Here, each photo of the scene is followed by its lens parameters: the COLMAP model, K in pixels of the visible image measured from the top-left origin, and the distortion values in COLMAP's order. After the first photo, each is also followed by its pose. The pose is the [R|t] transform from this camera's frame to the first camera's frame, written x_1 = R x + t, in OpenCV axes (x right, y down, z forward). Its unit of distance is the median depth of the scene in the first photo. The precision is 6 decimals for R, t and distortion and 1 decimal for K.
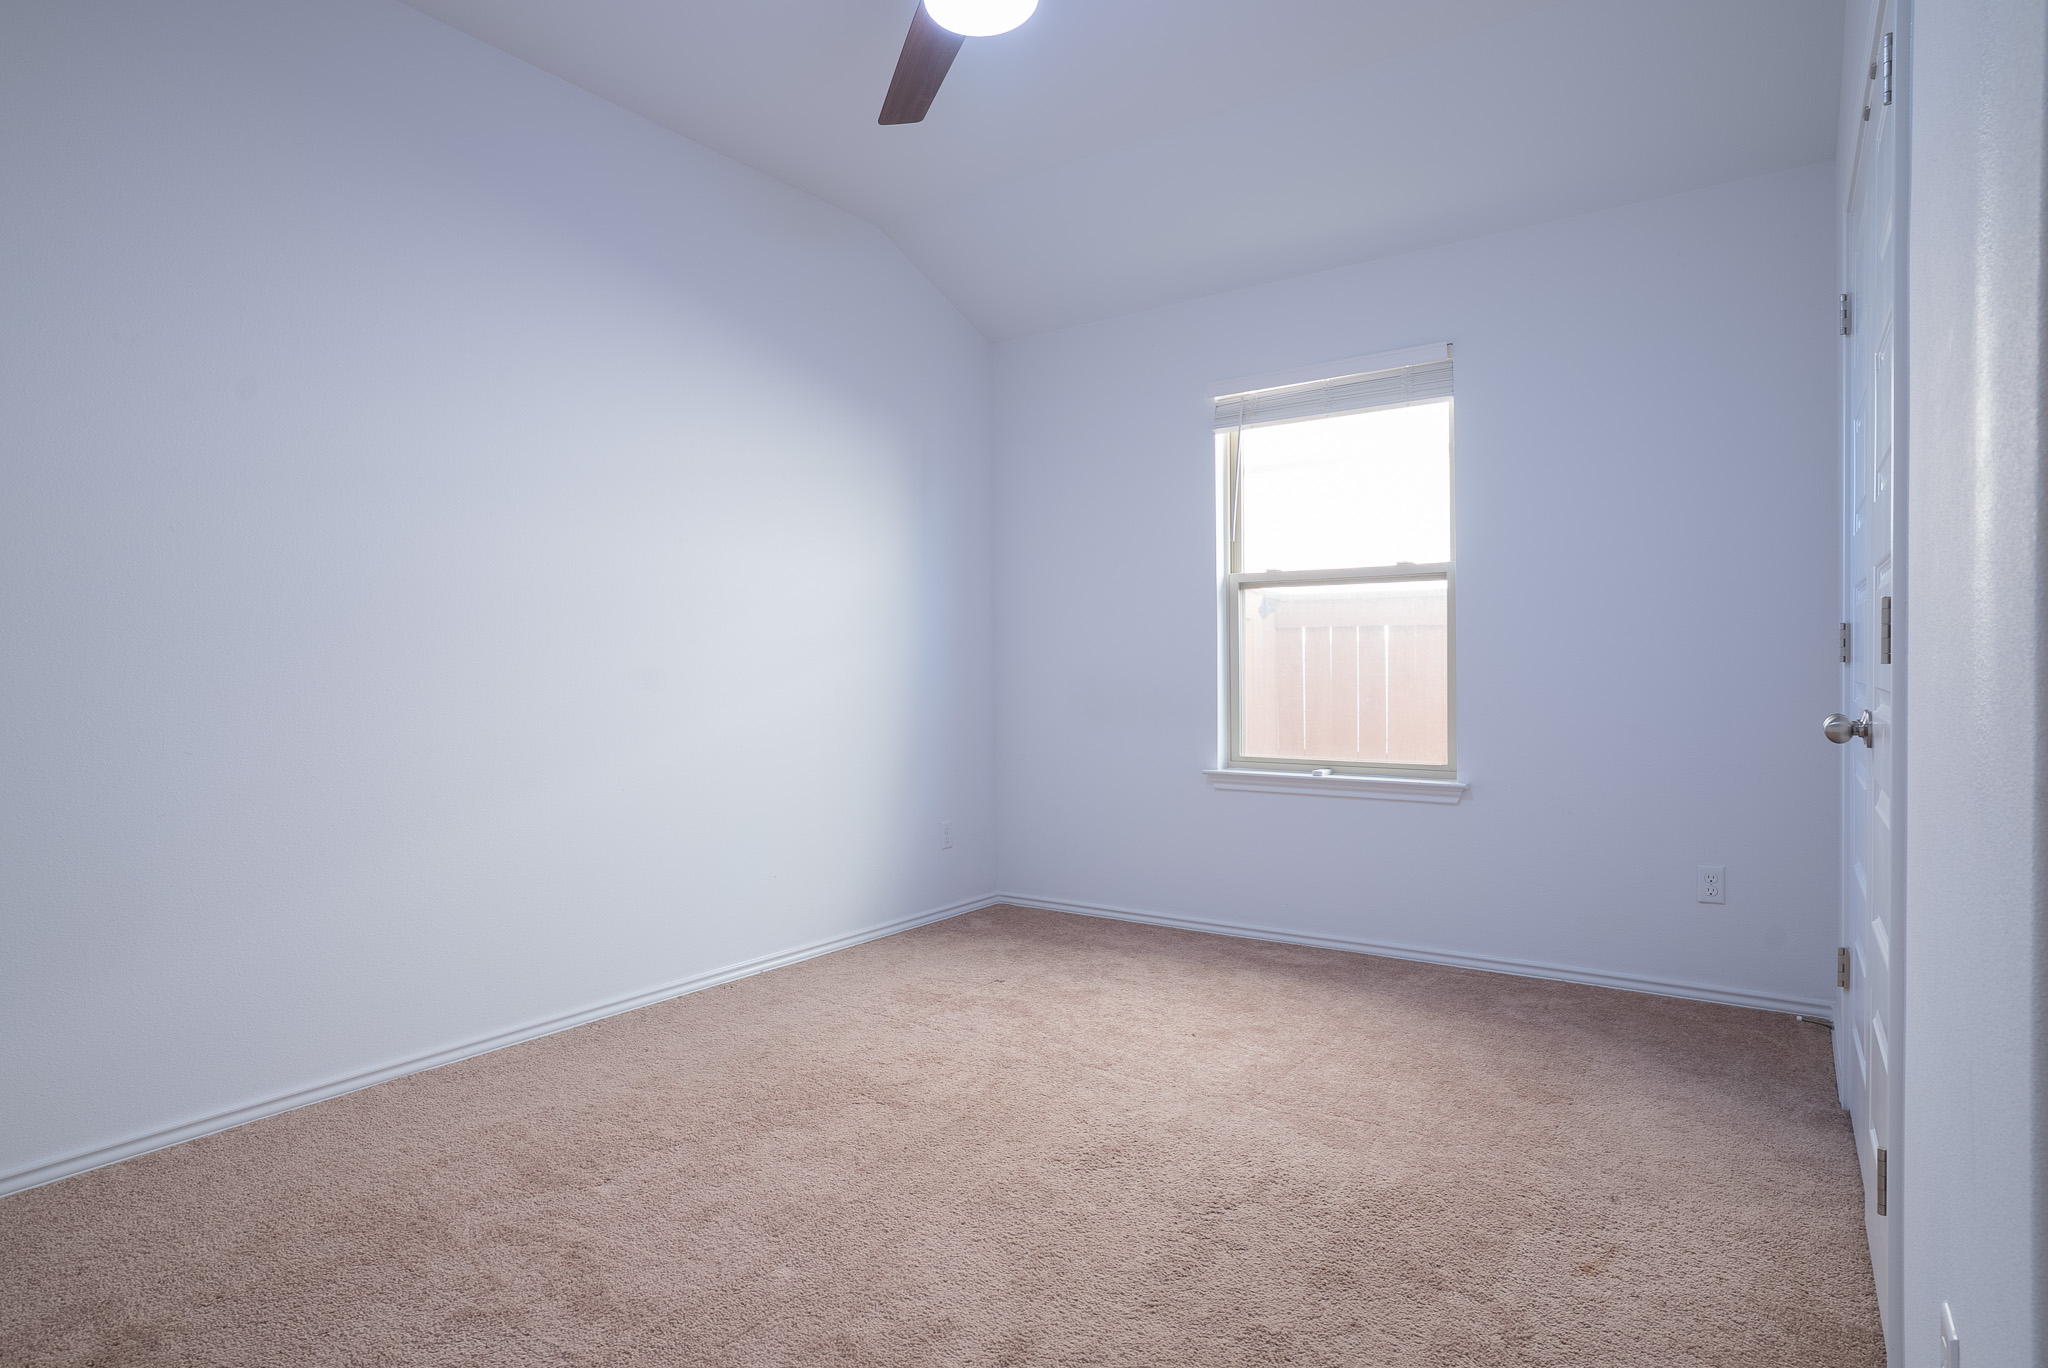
lens RADIAL K [[1087.3, 0, 1020.3], [0, 1087.3, 683.6], [0, 0, 1]] dist [-0.075700, 0.048049]
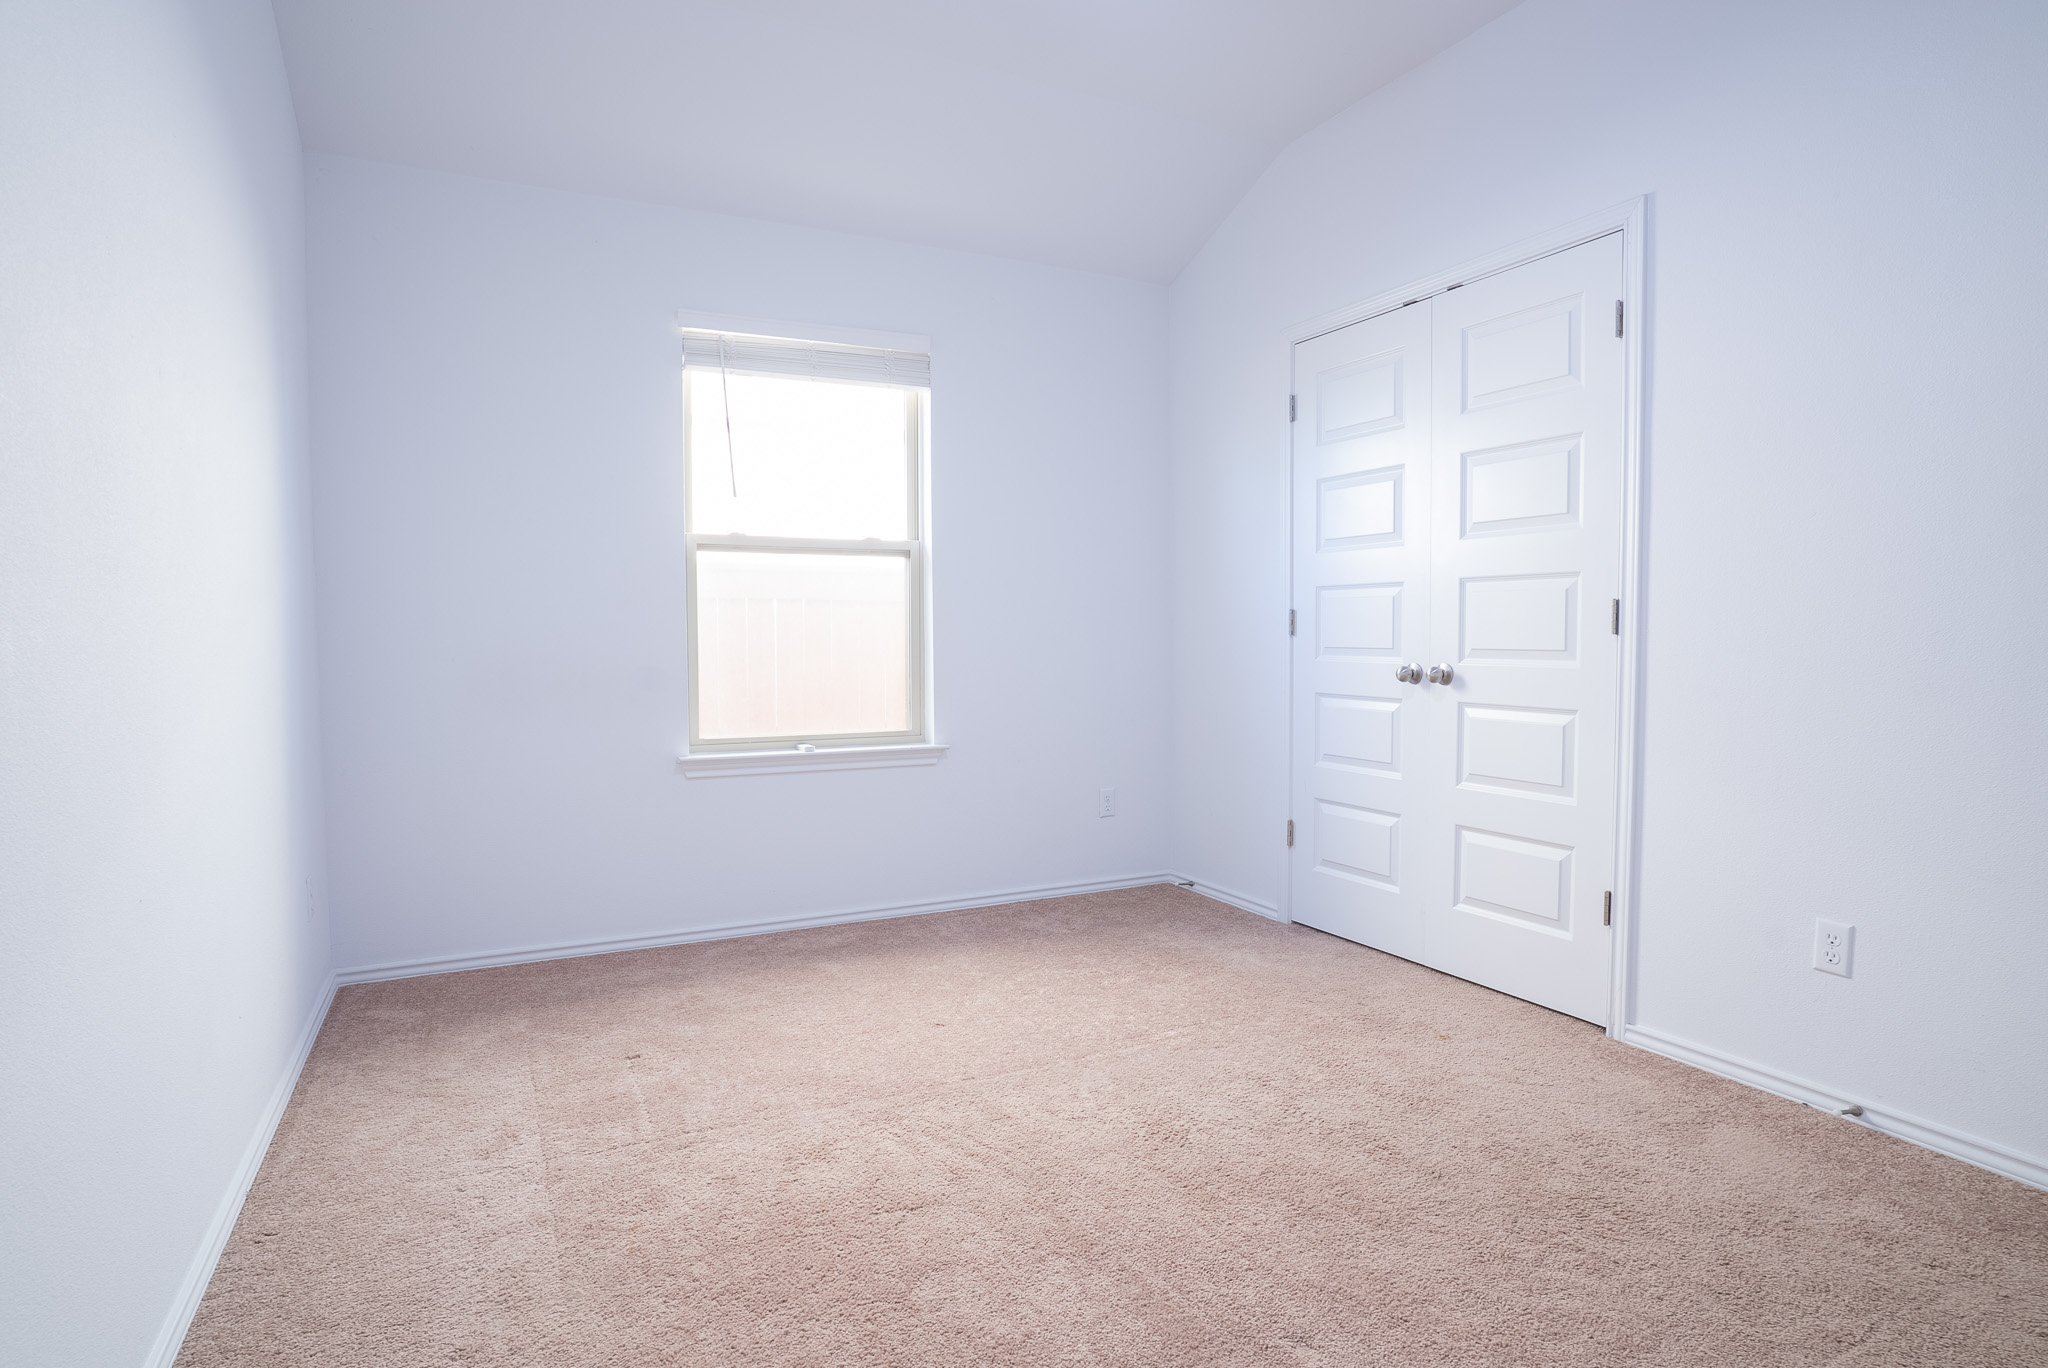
lens RADIAL K [[1087.3, 0, 1020.3], [0, 1087.3, 683.6], [0, 0, 1]] dist [-0.075700, 0.048049]
pose [[0.464600, -0.033727, 0.884878, -0.513331], [0.015953, 0.999431, 0.029717, -0.001061], [-0.885377, 0.000310, 0.464873, 0.398012]]
